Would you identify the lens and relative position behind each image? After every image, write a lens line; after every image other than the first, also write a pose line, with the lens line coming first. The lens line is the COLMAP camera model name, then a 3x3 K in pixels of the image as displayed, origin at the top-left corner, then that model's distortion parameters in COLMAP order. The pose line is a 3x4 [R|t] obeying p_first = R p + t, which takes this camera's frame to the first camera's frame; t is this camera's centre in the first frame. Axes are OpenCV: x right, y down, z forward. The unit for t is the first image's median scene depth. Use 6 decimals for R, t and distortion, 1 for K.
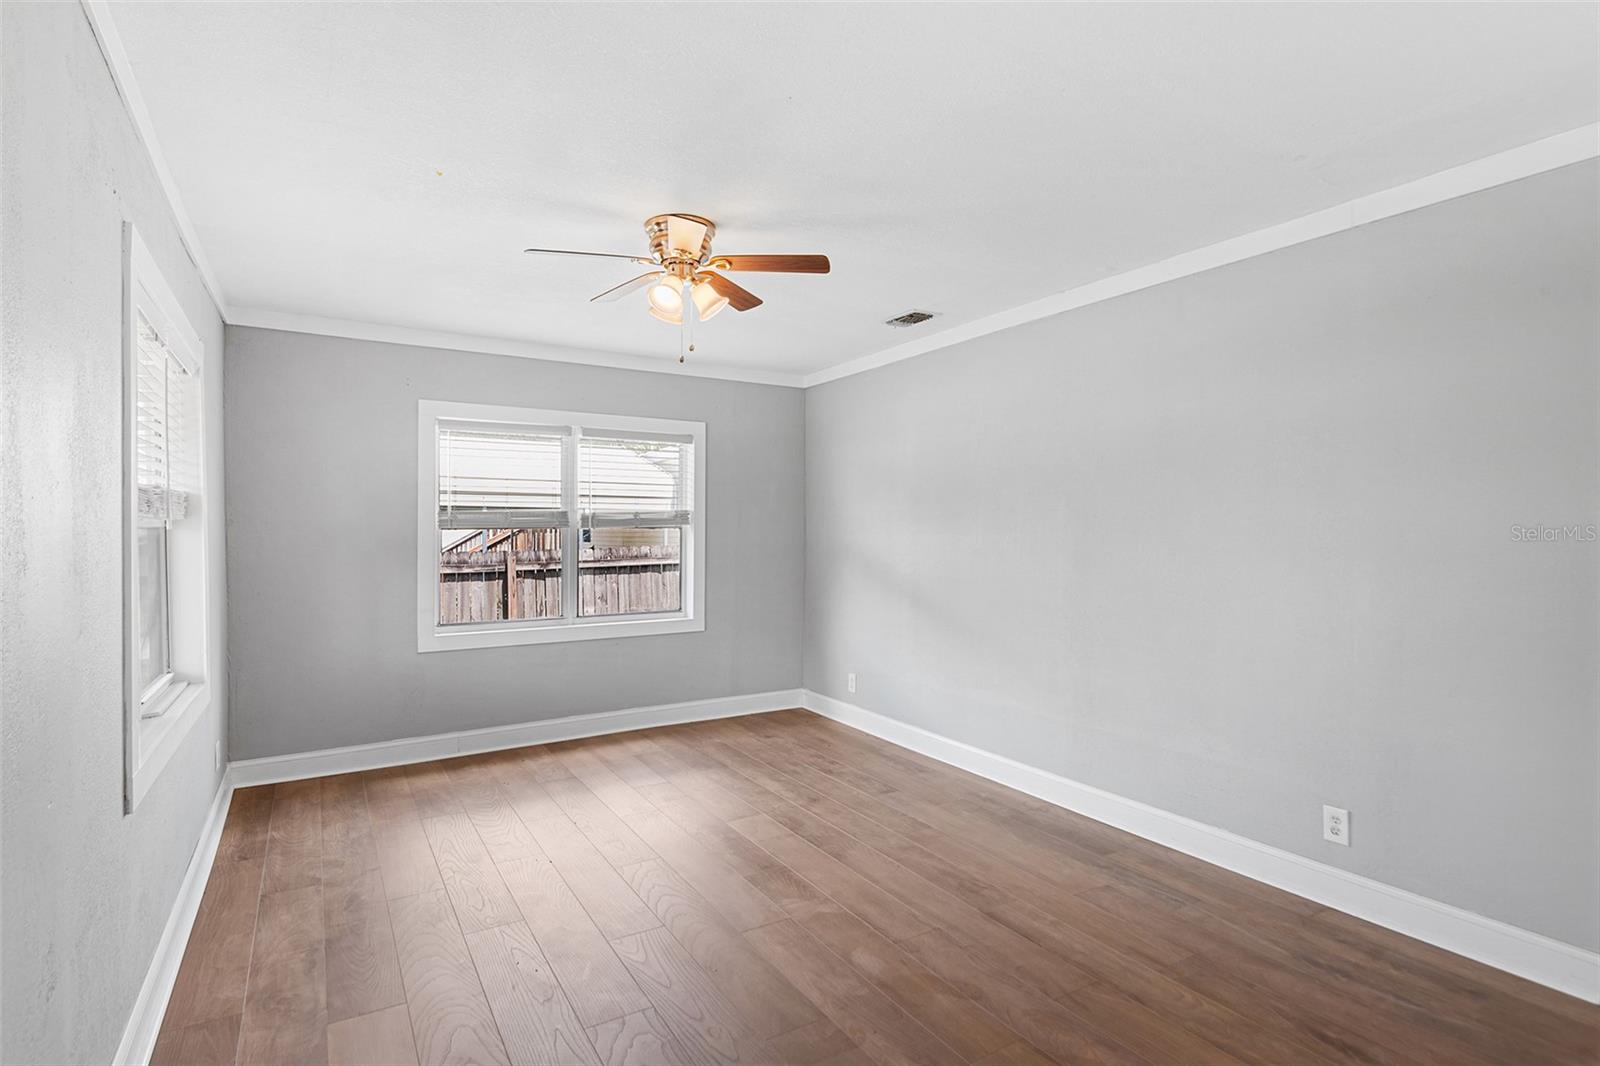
lens RADIAL K [[788.3, 0, 791.0], [0, 788.3, 533.2], [0, 0, 1]] dist [0.030451, -0.023414]
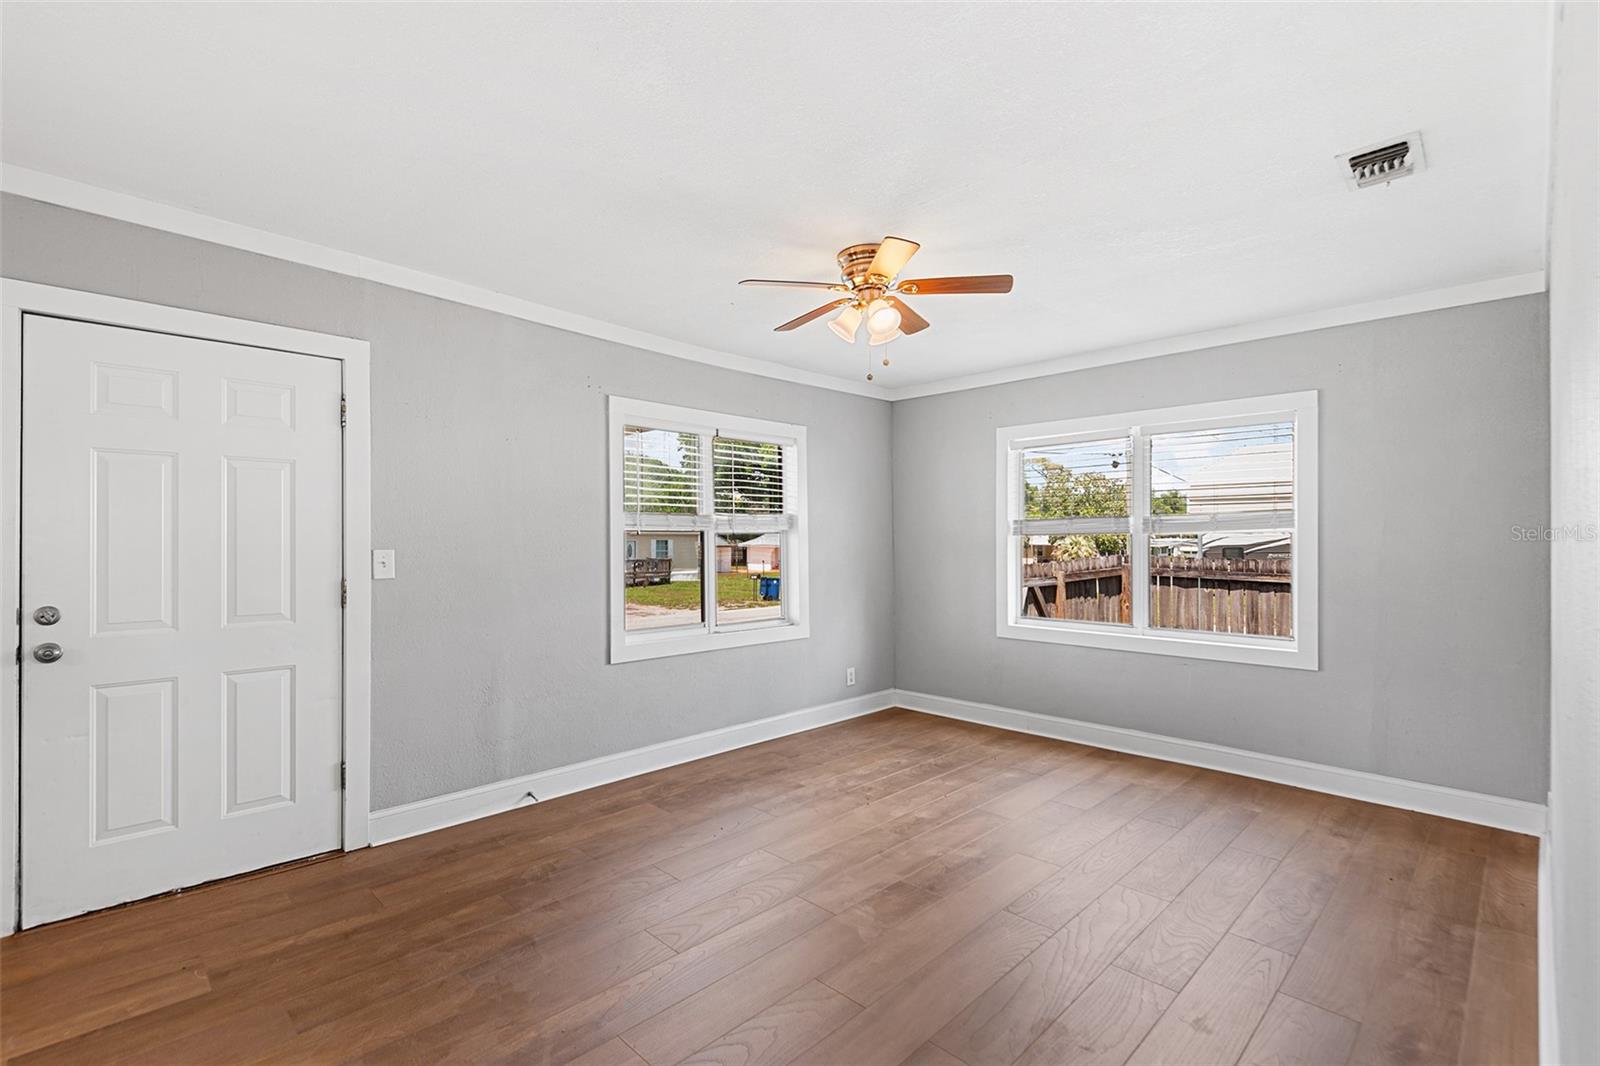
lens RADIAL K [[726.2, 0, 791.7], [0, 726.2, 537.6], [0, 0, 1]] dist [0.035557, -0.023661]
pose [[0.240754, -0.001332, -0.970585, 0.552934], [-0.004559, 0.999986, -0.002503, 0.003201], [0.970575, 0.005027, 0.240745, 0.441856]]
